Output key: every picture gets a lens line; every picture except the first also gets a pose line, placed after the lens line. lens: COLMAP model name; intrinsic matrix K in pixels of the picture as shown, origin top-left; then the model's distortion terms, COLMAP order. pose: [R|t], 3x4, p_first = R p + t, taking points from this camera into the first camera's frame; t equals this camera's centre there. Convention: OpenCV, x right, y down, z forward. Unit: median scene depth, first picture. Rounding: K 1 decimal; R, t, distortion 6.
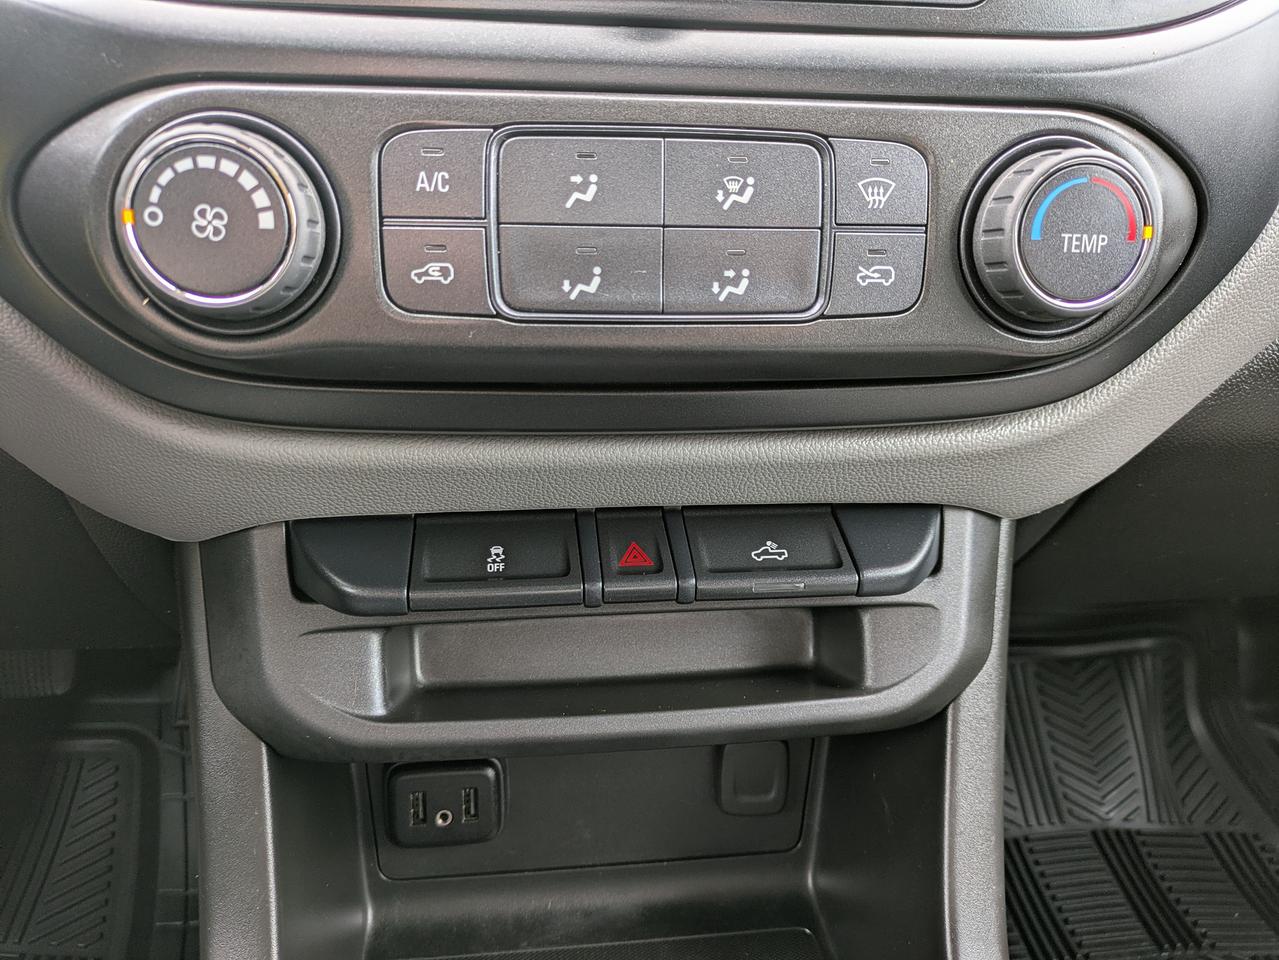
lens RADIAL K [[955.9, 0, 625.7], [0, 955.9, 486.8], [0, 0, 1]] dist [0.010634, 0.001851]
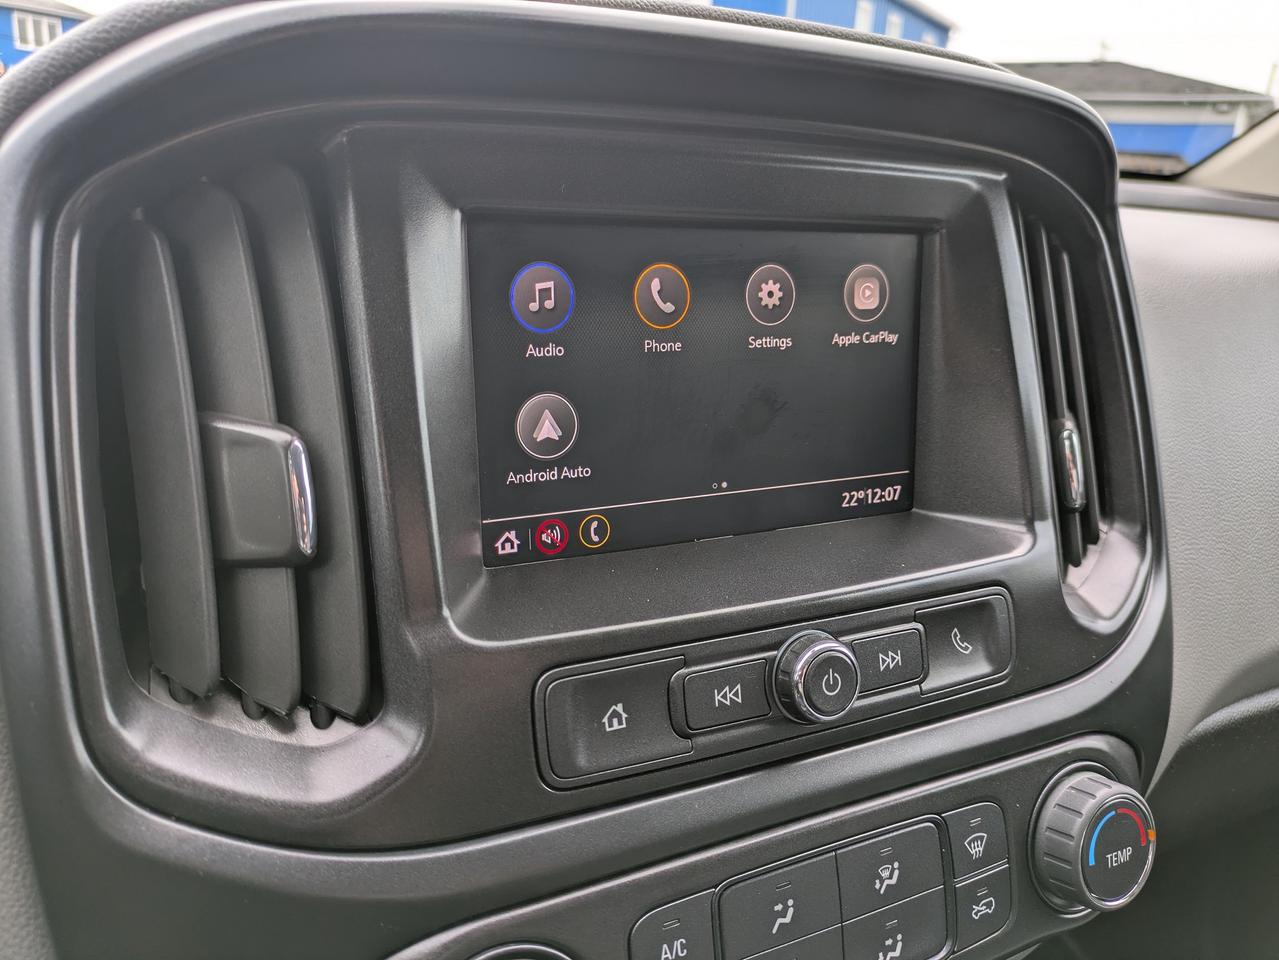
lens RADIAL K [[931.8, 0, 609.6], [0, 931.8, 499.2], [0, 0, 1]] dist [0.007550, 0.002430]
pose [[0.943291, -0.100063, 0.316526, -0.534455], [0.149356, 0.979460, -0.135465, -0.661274], [-0.296469, 0.175058, 0.938861, -0.082181]]
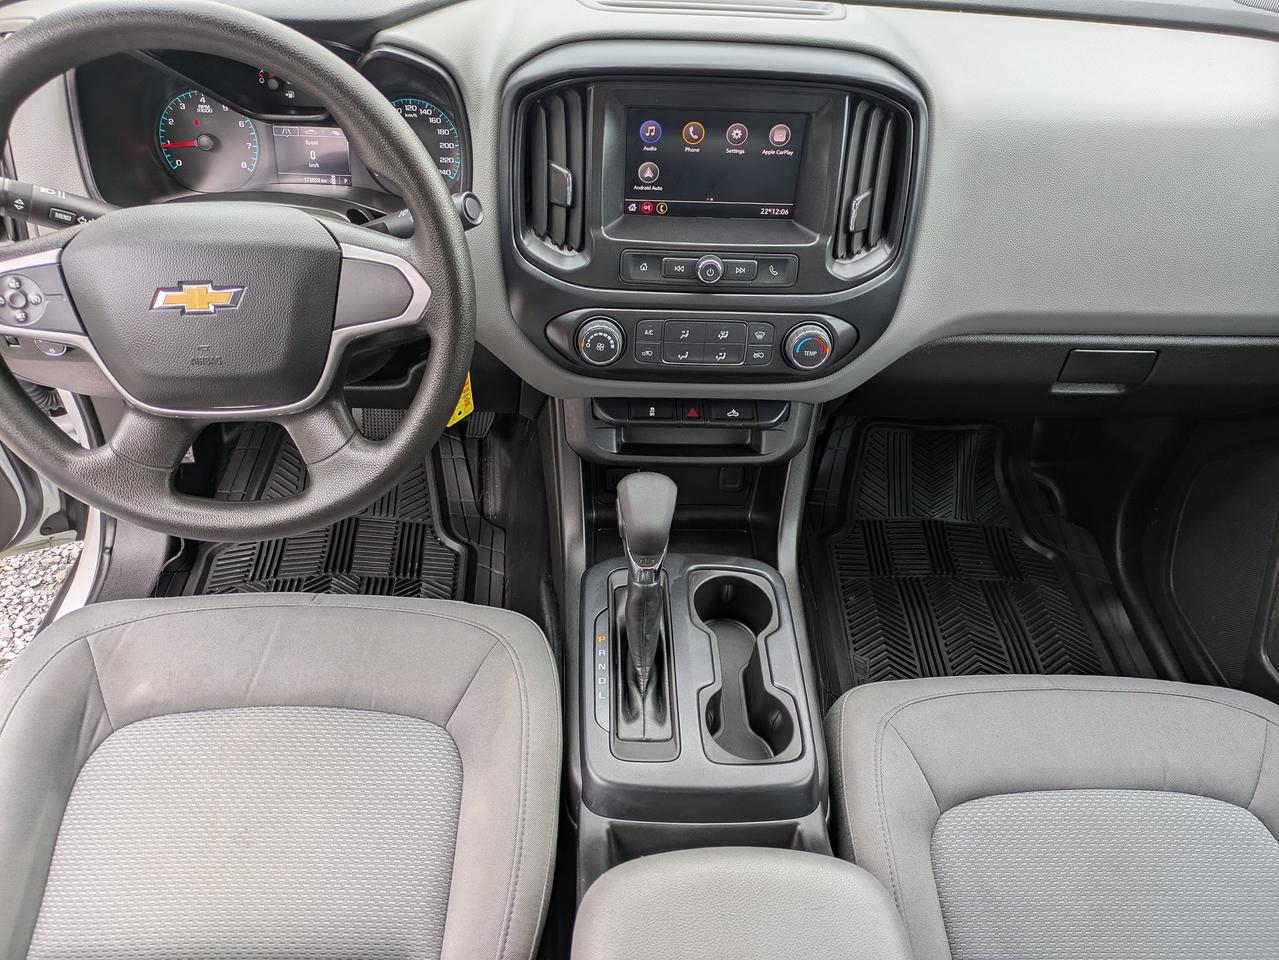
lens RADIAL K [[939.3, 0, 630.9], [0, 939.3, 487.9], [0, 0, 1]] dist [0.044460, -0.020514]
pose [[0.995787, 0.072209, -0.056509, -0.000960], [-0.052146, 0.952903, 0.298759, -0.841935], [0.075421, -0.294554, 0.952654, -2.910219]]
